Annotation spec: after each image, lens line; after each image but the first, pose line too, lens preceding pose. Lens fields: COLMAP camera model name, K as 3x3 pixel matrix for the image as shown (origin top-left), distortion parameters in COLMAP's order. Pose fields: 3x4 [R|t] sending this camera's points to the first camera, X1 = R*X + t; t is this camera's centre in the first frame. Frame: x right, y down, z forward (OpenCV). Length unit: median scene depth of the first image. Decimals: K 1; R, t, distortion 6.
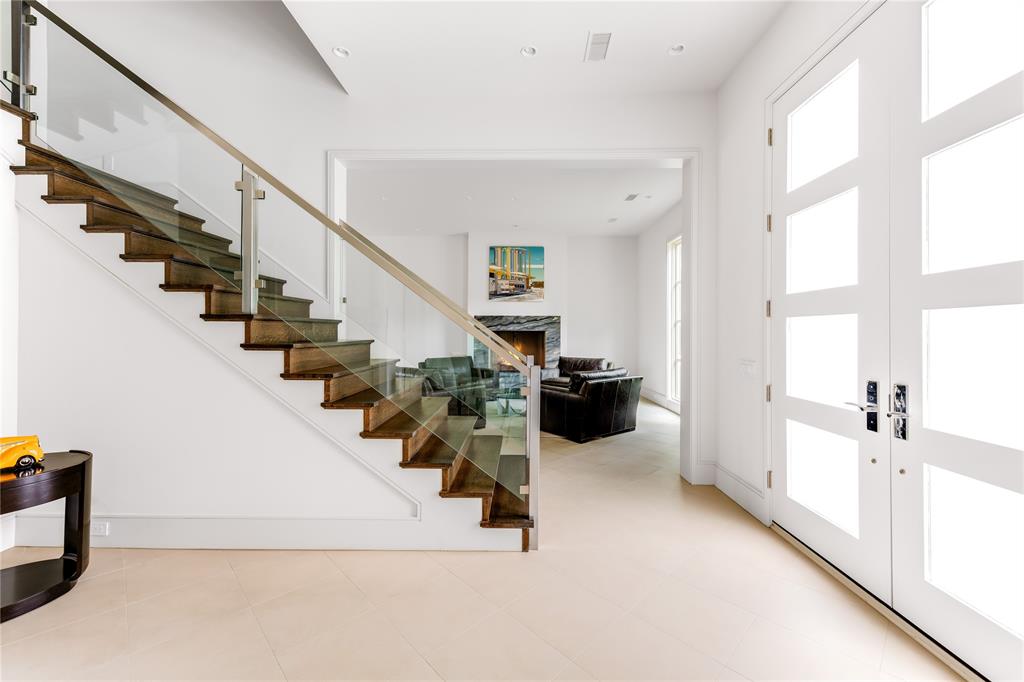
lens RADIAL K [[407.2, 0, 508.8], [0, 407.2, 332.6], [0, 0, 1]] dist [0.001401, 0.000099]
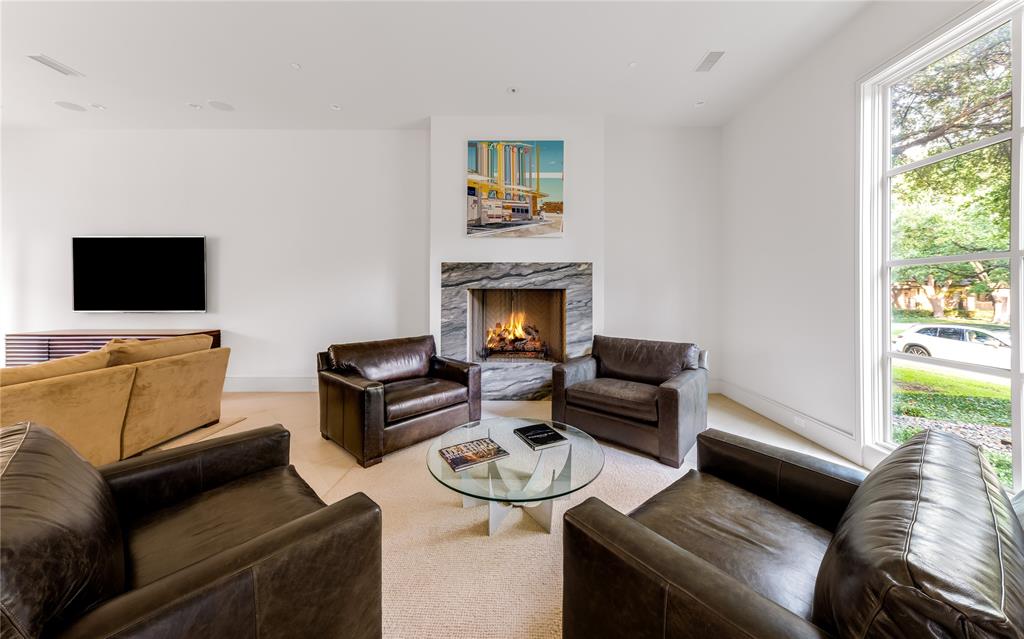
lens RADIAL K [[346.1, 0, 512.7], [0, 346.1, 295.8], [0, 0, 1]] dist [-0.004163, -0.000022]
pose [[0.999991, -0.002938, 0.003179, 0.013697], [0.002915, 0.999969, 0.007259, 0.002051], [-0.003200, -0.007250, 0.999969, 0.515158]]
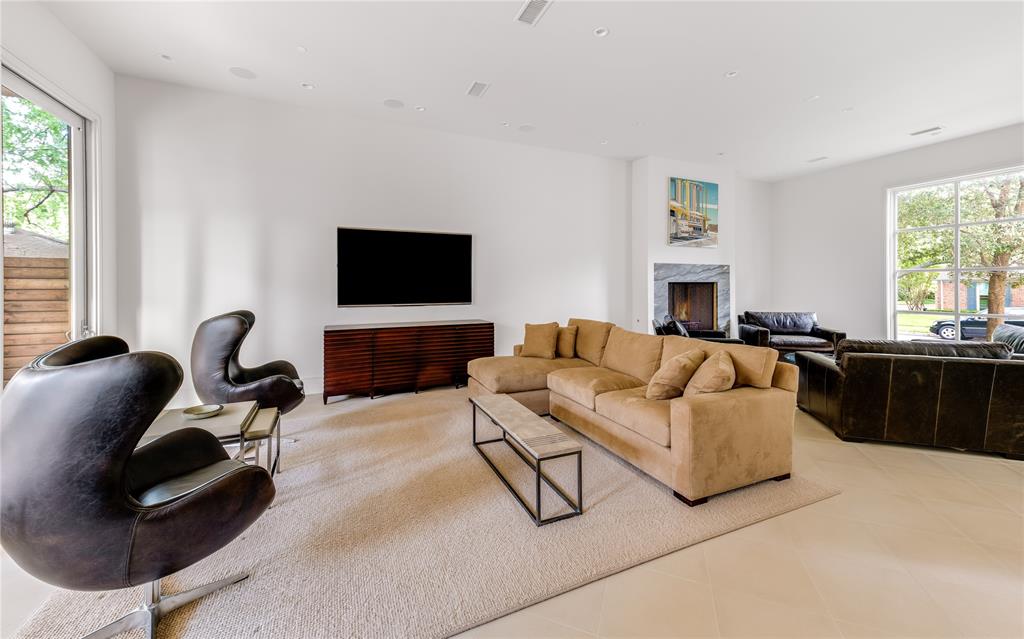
lens RADIAL K [[381.5, 0, 504.2], [0, 381.5, 286.6], [0, 0, 1]] dist [0.013352, 0.000025]
pose [[0.908706, -0.010416, 0.417306, -0.662875], [0.004620, 0.999878, 0.014897, -0.008624], [-0.417411, -0.011609, 0.908644, 0.449834]]
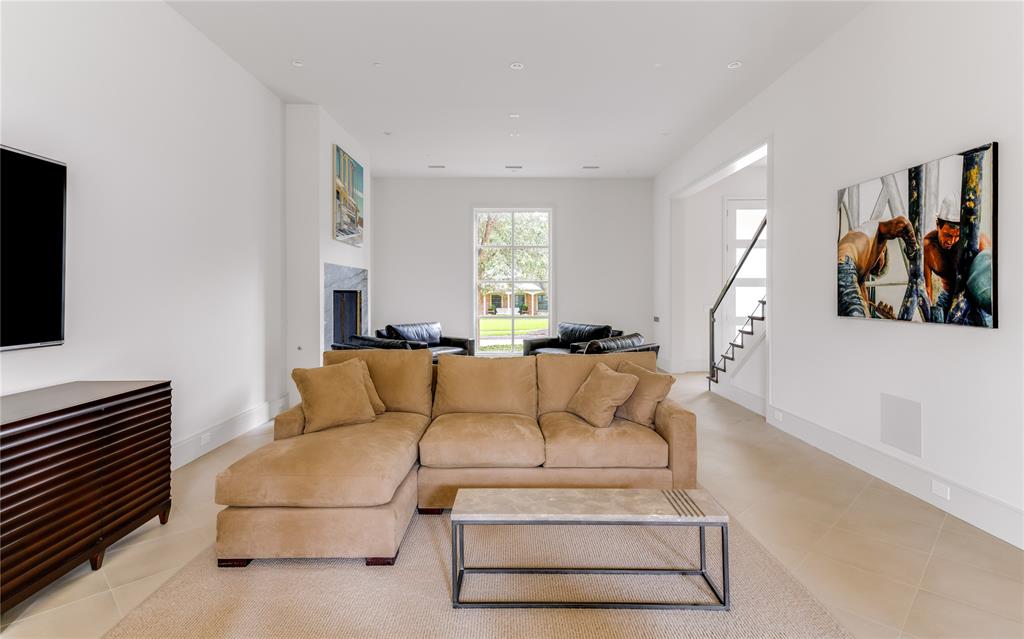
lens RADIAL K [[513.2, 0, 513.1], [0, 513.2, 296.8], [0, 0, 1]] dist [0.006824, 0.000359]
pose [[-0.036918, -0.014091, 0.999219, -0.788803], [-0.006576, 0.999882, 0.013858, -0.007313], [-0.999297, -0.006059, -0.037006, 0.776810]]
